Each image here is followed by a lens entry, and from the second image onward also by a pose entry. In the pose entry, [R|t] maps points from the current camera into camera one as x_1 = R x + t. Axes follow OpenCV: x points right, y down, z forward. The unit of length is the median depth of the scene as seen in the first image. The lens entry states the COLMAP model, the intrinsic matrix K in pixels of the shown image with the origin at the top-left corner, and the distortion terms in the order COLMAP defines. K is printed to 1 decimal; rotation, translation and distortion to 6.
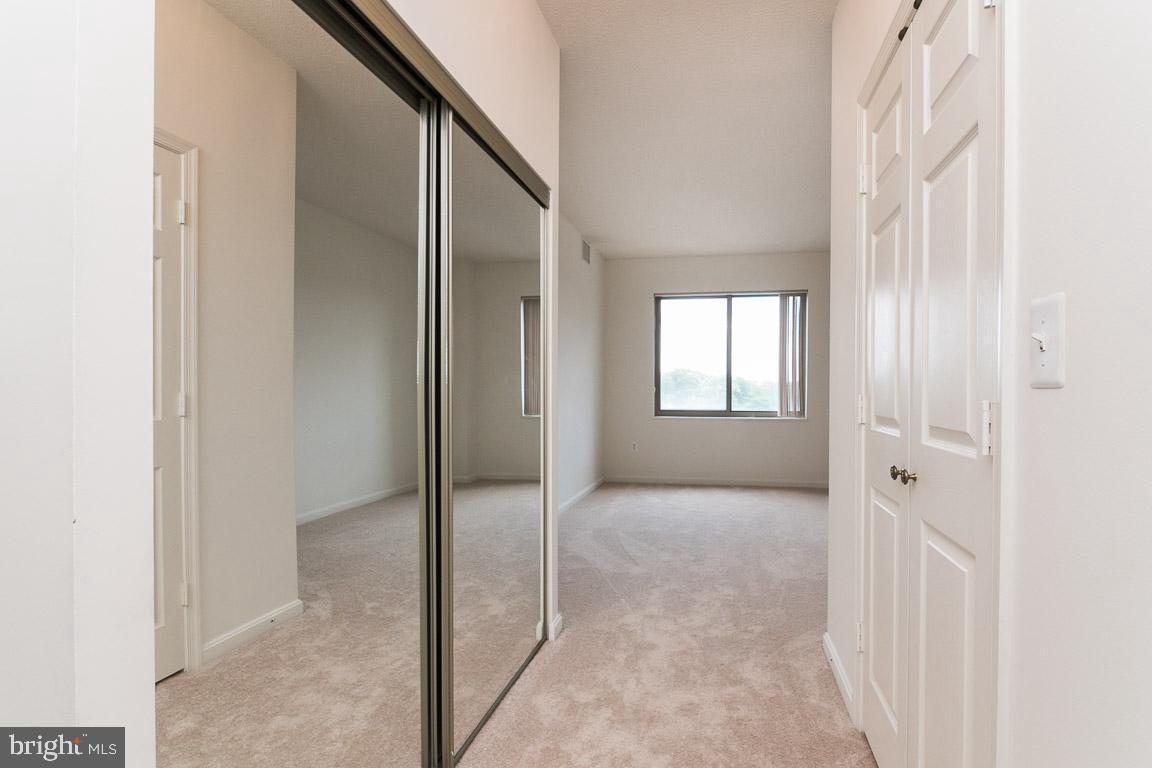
lens RADIAL K [[560.6, 0, 581.2], [0, 560.6, 385.3], [0, 0, 1]] dist [0.001222, -0.006563]
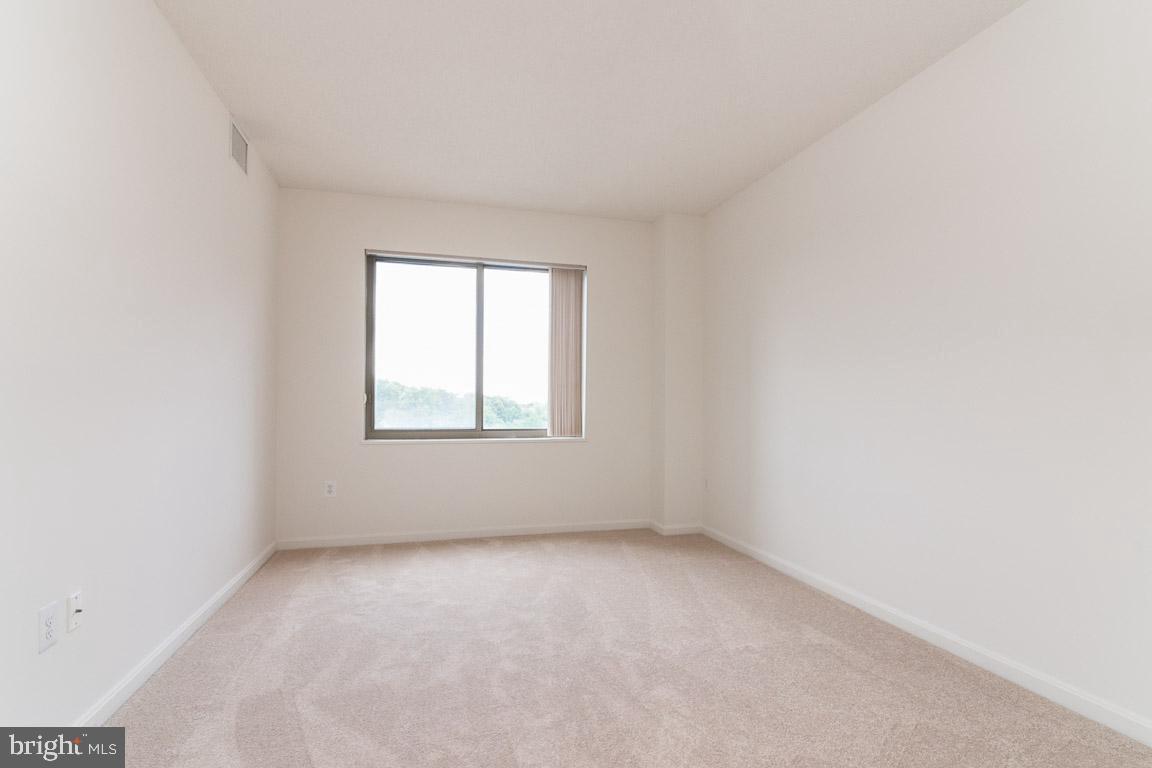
lens RADIAL K [[560.6, 0, 584.0], [0, 560.6, 396.0], [0, 0, 1]] dist [0.001222, -0.006563]
pose [[0.862264, 0.007258, 0.506407, 0.022472], [-0.005242, 0.999972, -0.005407, 0.006863], [-0.506432, 0.002008, 0.862278, 0.336270]]
